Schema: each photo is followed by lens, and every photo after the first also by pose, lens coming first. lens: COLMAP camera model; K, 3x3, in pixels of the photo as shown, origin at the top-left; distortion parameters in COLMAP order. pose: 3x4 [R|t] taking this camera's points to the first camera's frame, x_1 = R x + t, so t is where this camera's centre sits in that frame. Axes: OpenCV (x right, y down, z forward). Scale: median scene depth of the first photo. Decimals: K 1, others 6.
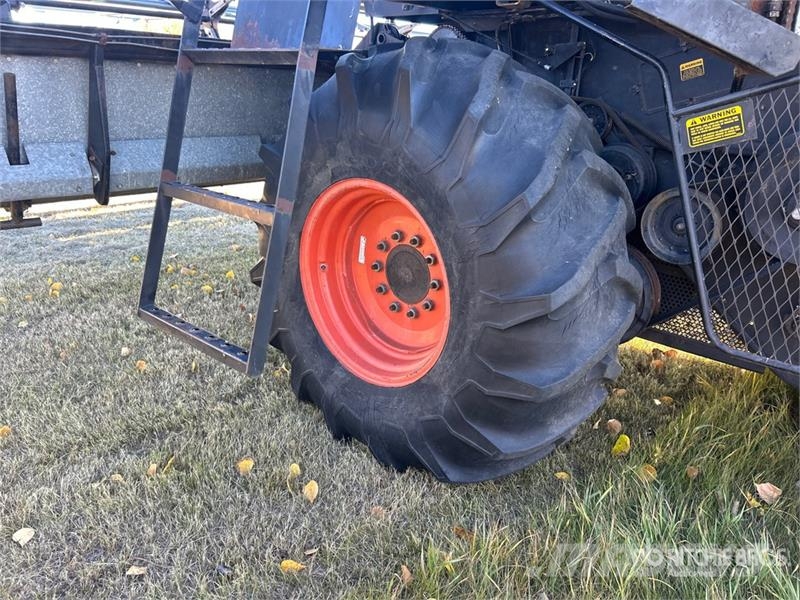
lens RADIAL K [[598.5, 0, 405.8], [0, 598.5, 301.5], [0, 0, 1]] dist [0.043074, -0.043529]
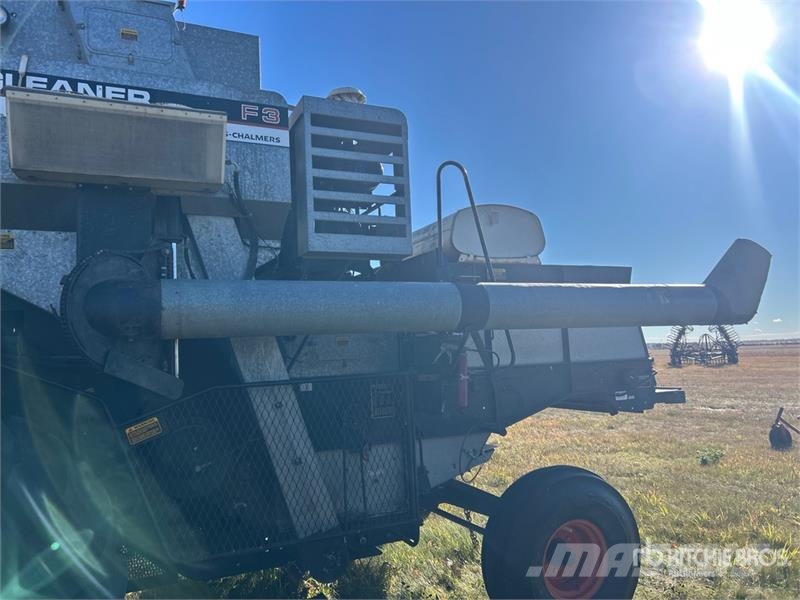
lens RADIAL K [[598.5, 0, 397.9], [0, 598.5, 301.7], [0, 0, 1]] dist [0.043074, -0.043529]
pose [[0.391655, 0.029879, 0.919627, -0.541770], [0.375352, 0.907338, -0.189336, -0.020196], [-0.840070, 0.419338, 0.344149, -0.232703]]
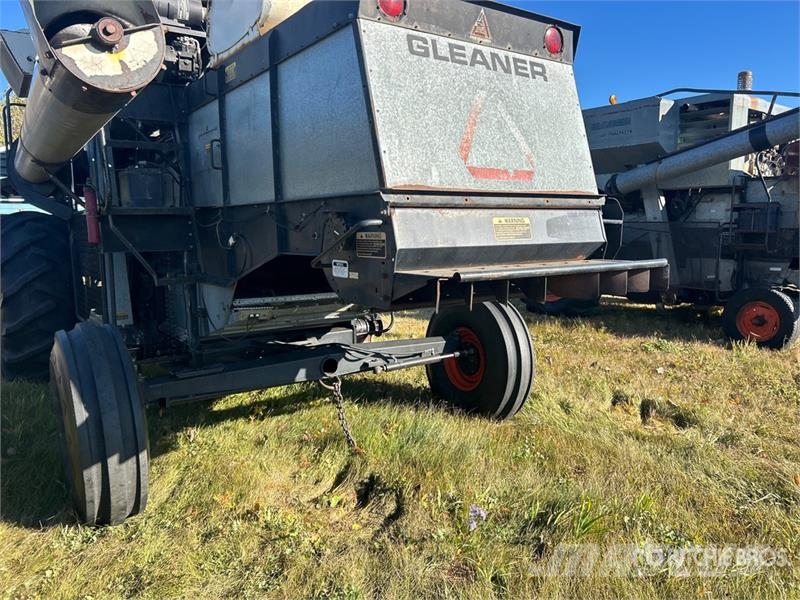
lens RADIAL K [[598.5, 0, 406.4], [0, 598.5, 287.9], [0, 0, 1]] dist [0.043074, -0.043529]
pose [[0.976757, -0.023010, -0.213110, 1.852894], [-0.031788, 0.967678, -0.250178, 0.420864], [0.211979, 0.251138, 0.944455, -0.906294]]
